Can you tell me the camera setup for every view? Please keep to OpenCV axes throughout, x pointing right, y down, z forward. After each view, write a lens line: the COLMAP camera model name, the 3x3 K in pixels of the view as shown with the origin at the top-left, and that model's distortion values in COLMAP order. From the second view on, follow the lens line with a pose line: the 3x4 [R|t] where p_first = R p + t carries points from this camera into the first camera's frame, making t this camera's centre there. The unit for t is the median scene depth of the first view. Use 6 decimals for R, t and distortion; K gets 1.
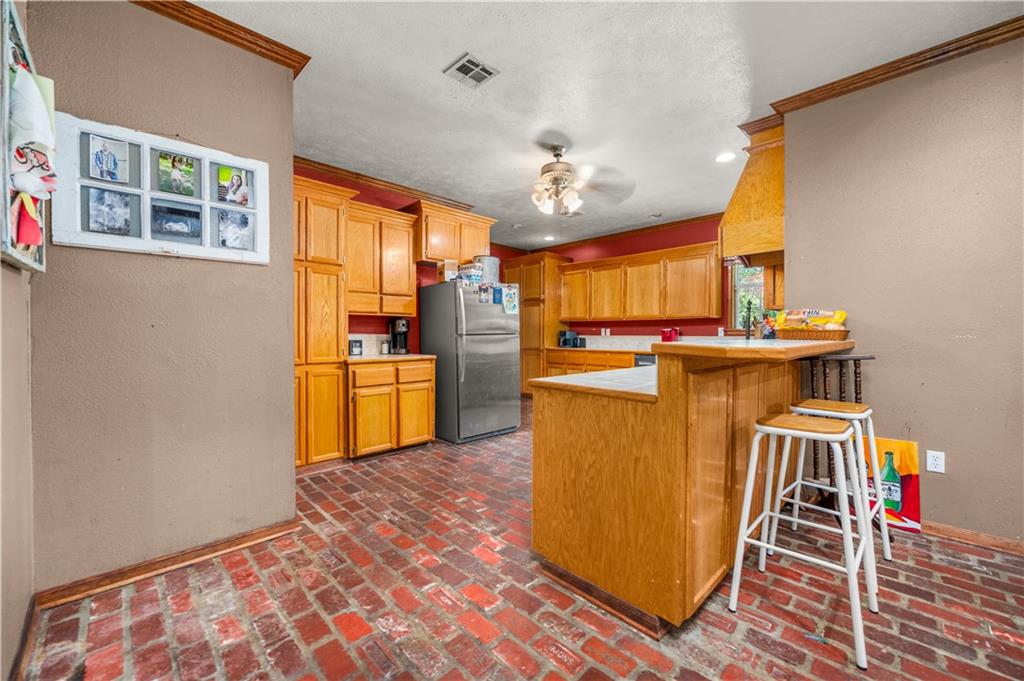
lens RADIAL K [[409.0, 0, 513.2], [0, 409.0, 341.3], [0, 0, 1]] dist [0.000452, 0.000006]
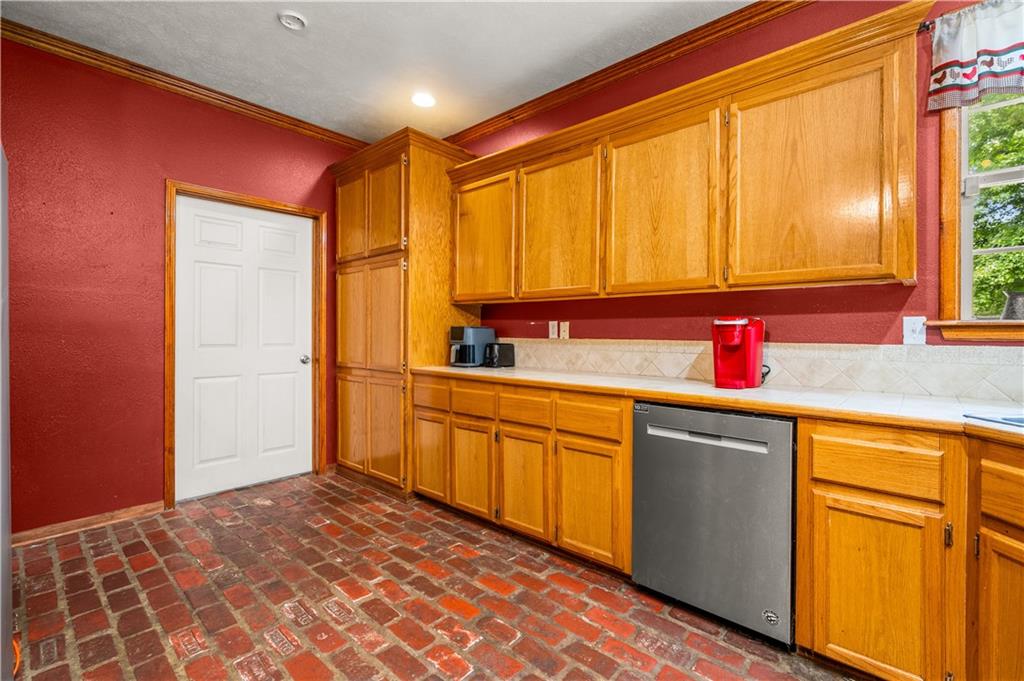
lens RADIAL K [[460.0, 0, 511.0], [0, 460.0, 335.9], [0, 0, 1]] dist [-0.001663, -0.000042]
pose [[0.998468, 0.004377, 0.055152, 0.152890], [-0.003795, 0.999936, -0.010656, -0.011603], [-0.055196, 0.010431, 0.998421, 0.543599]]
